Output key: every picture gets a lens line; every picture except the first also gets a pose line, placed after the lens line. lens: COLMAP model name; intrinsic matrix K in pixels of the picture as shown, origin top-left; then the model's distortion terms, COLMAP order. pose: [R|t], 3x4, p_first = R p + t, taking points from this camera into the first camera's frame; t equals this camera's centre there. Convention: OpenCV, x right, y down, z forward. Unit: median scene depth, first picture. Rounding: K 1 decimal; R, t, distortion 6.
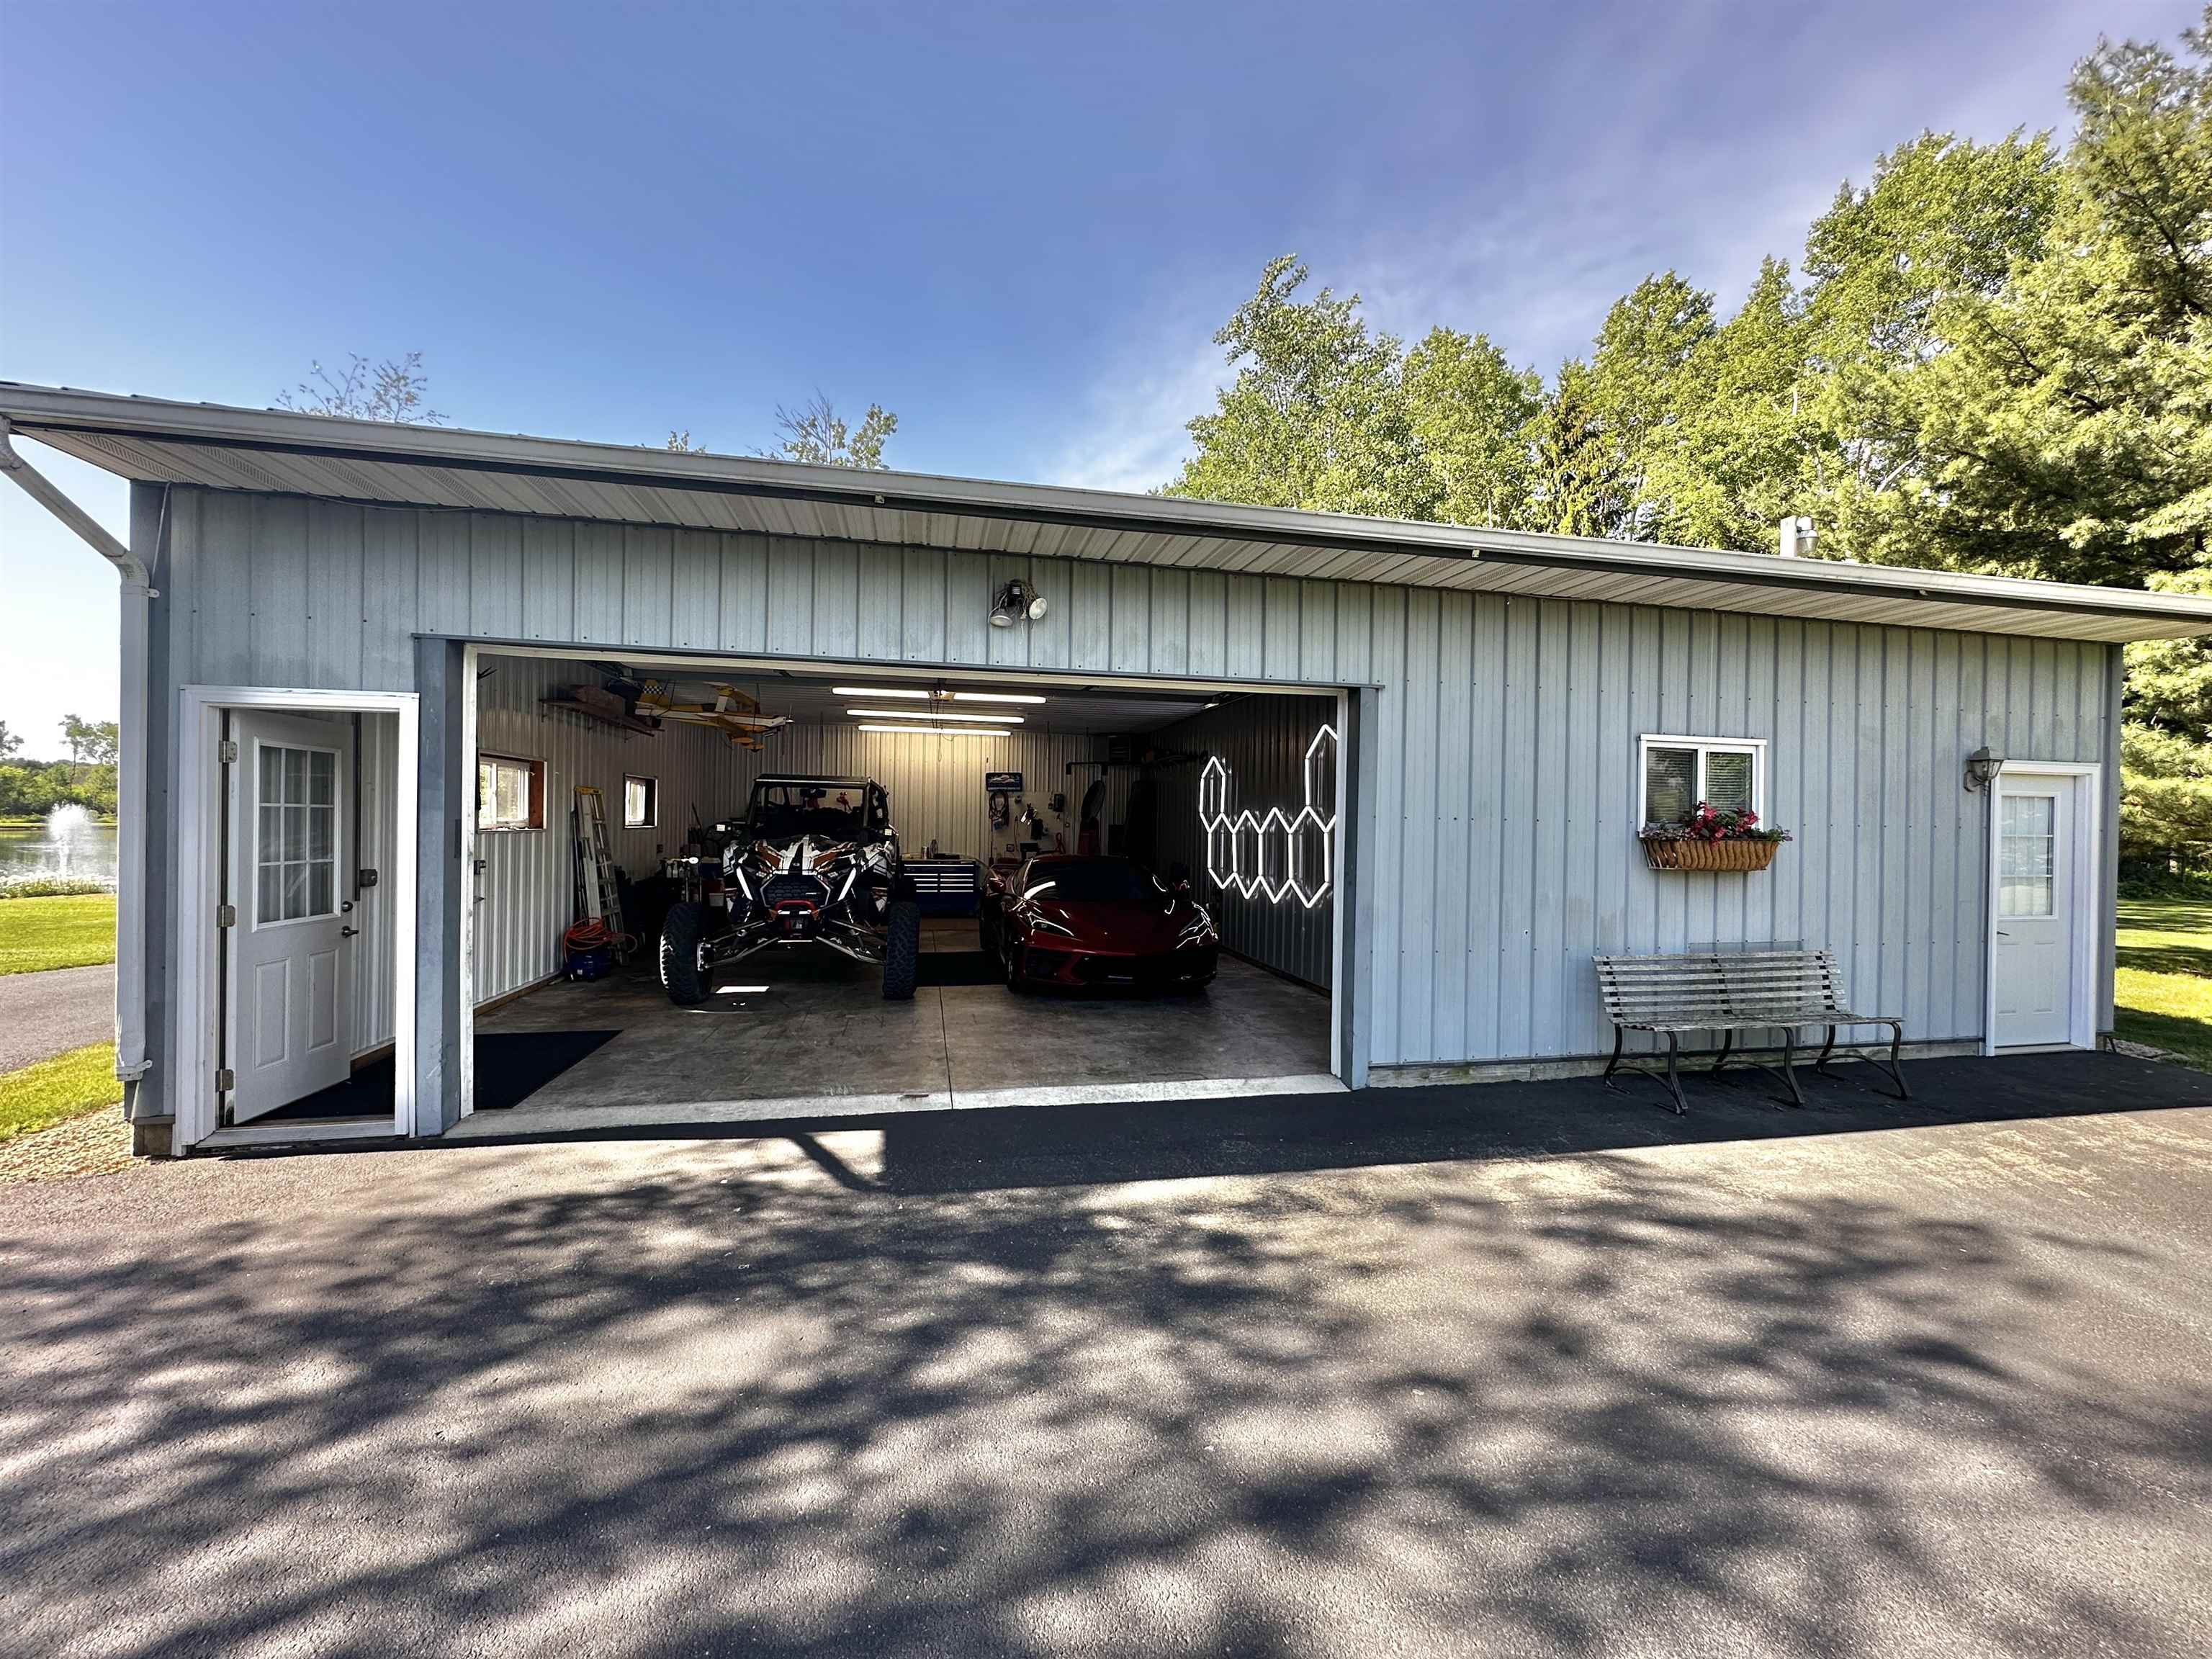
lens RADIAL K [[884.0, 0, 1109.6], [0, 884.0, 828.2], [0, 0, 1]] dist [-0.000740, -0.000486]
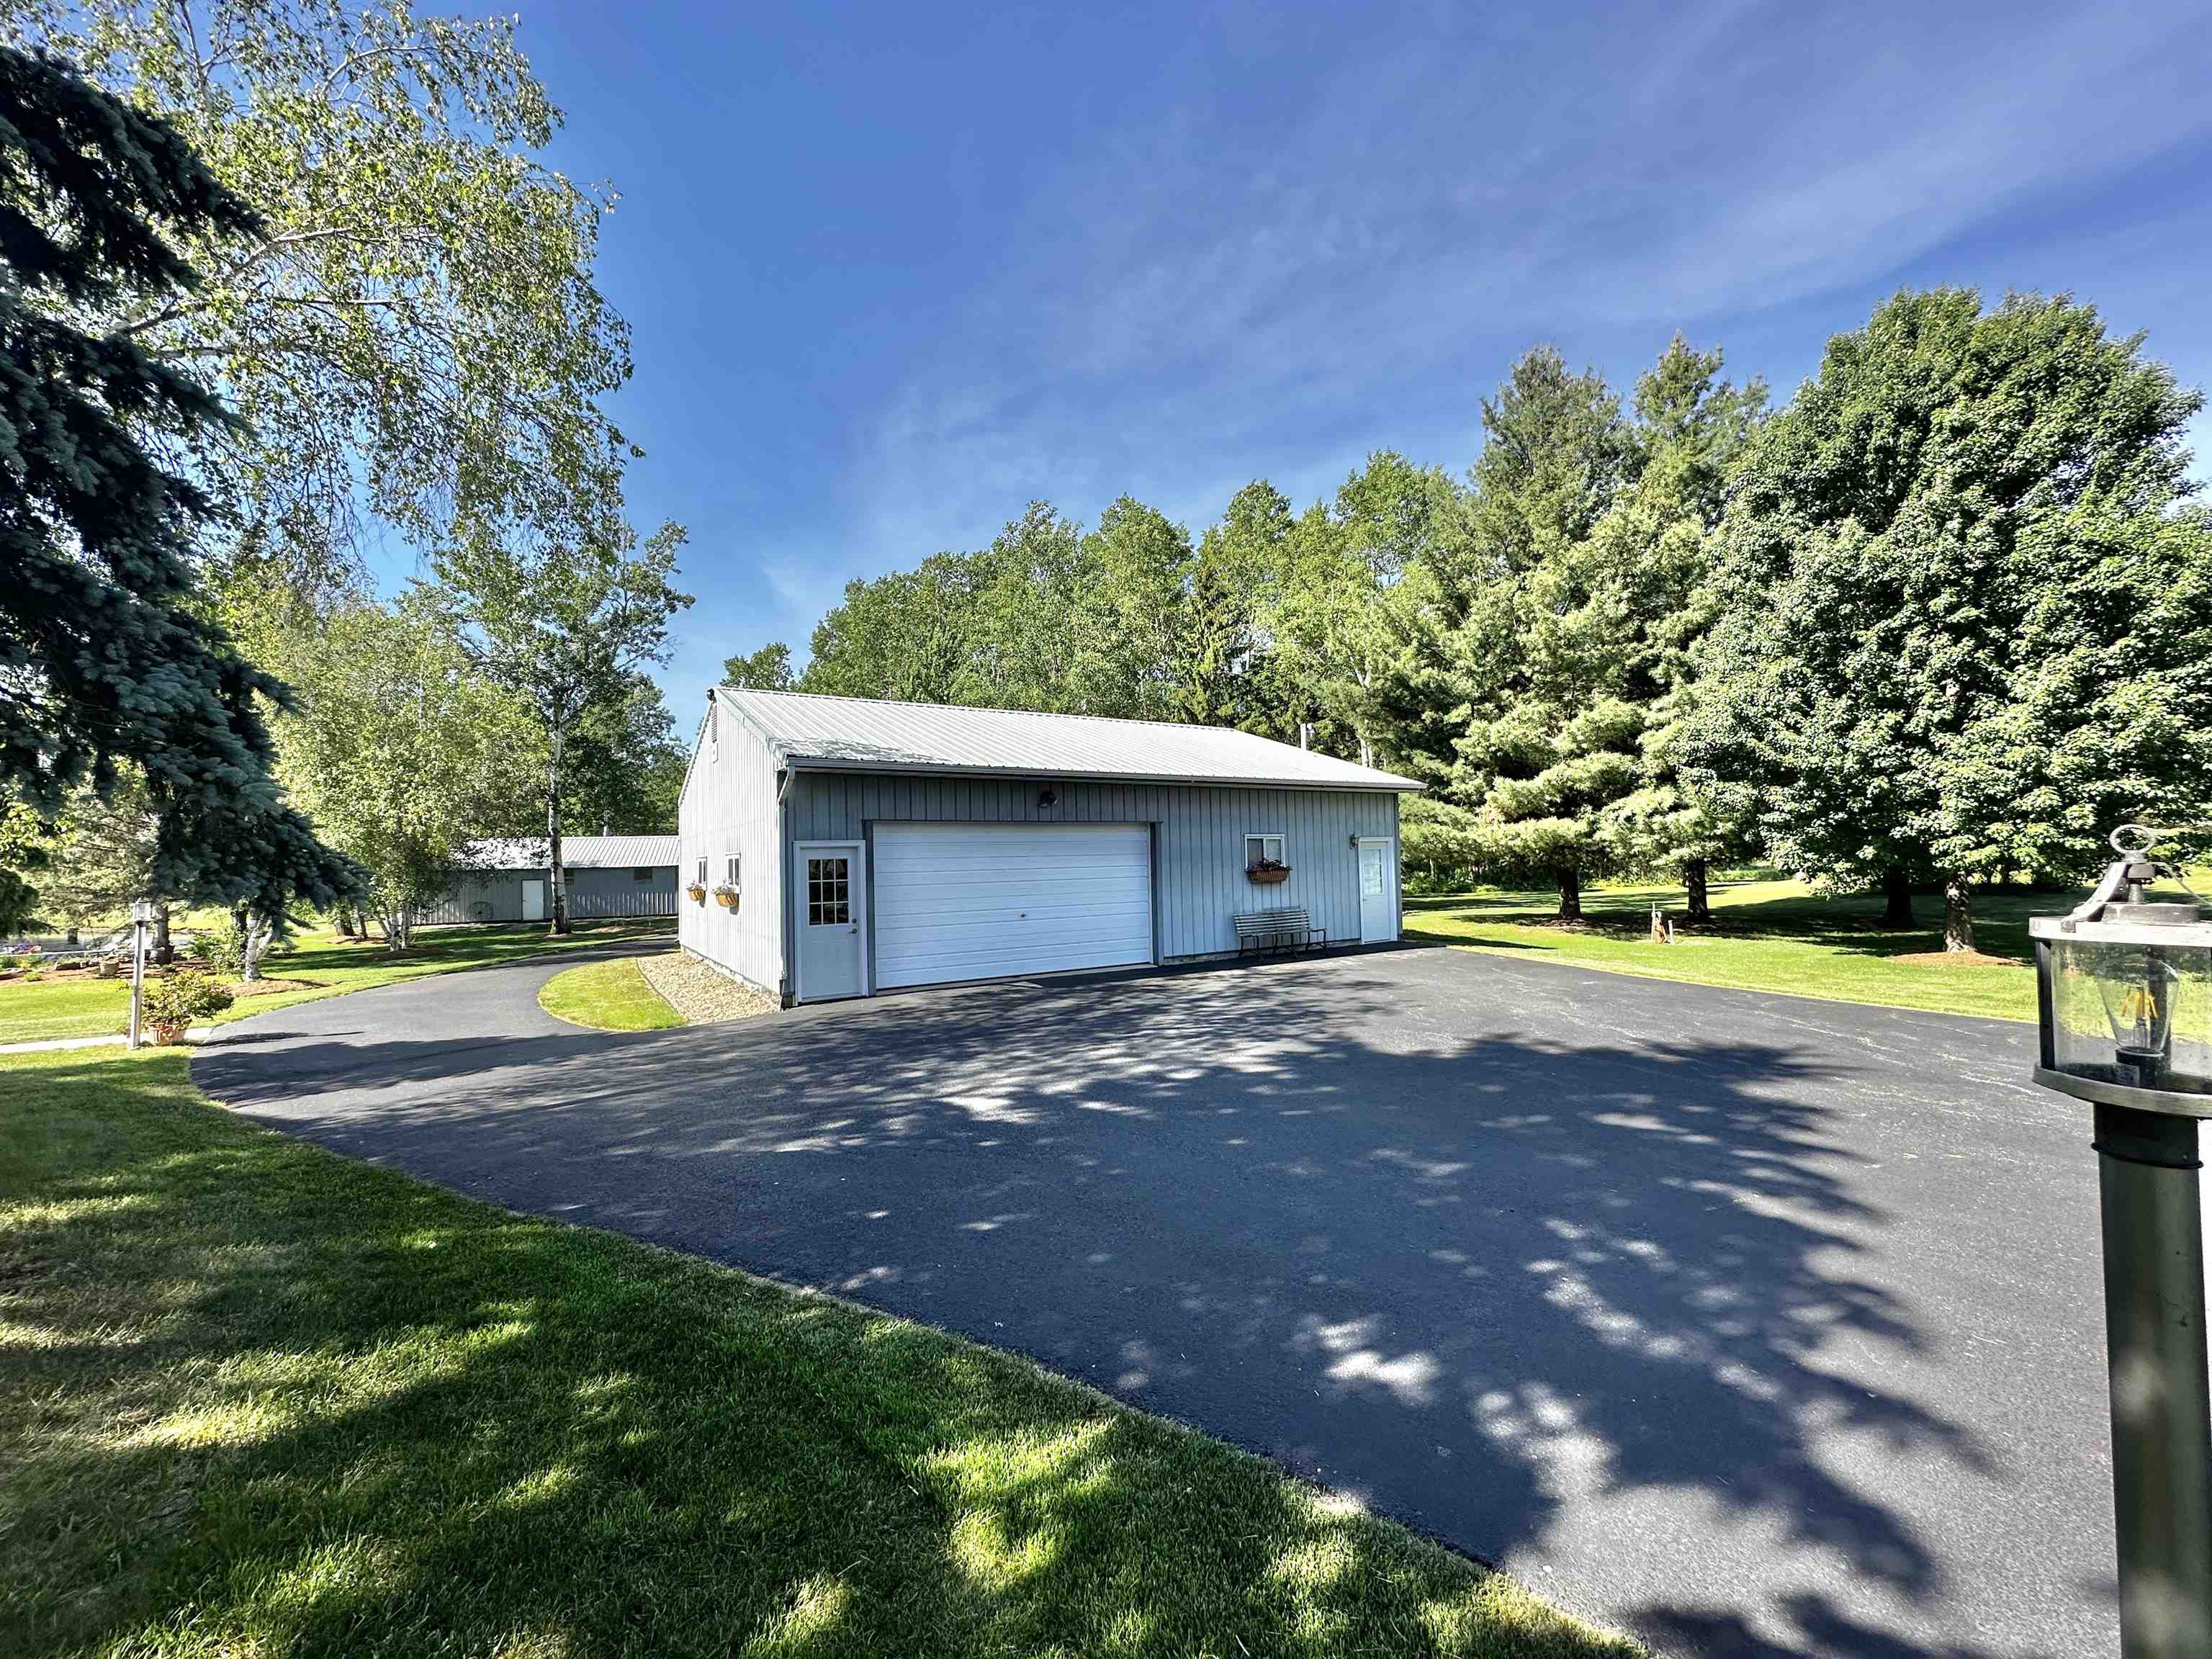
lens RADIAL K [[884.0, 0, 1105.6], [0, 884.0, 832.9], [0, 0, 1]] dist [-0.000740, -0.000486]
pose [[0.937486, -0.026397, 0.347020, -0.391861], [0.036520, 0.999076, -0.022661, -0.032218], [-0.346101, 0.033918, 0.937584, -0.734756]]
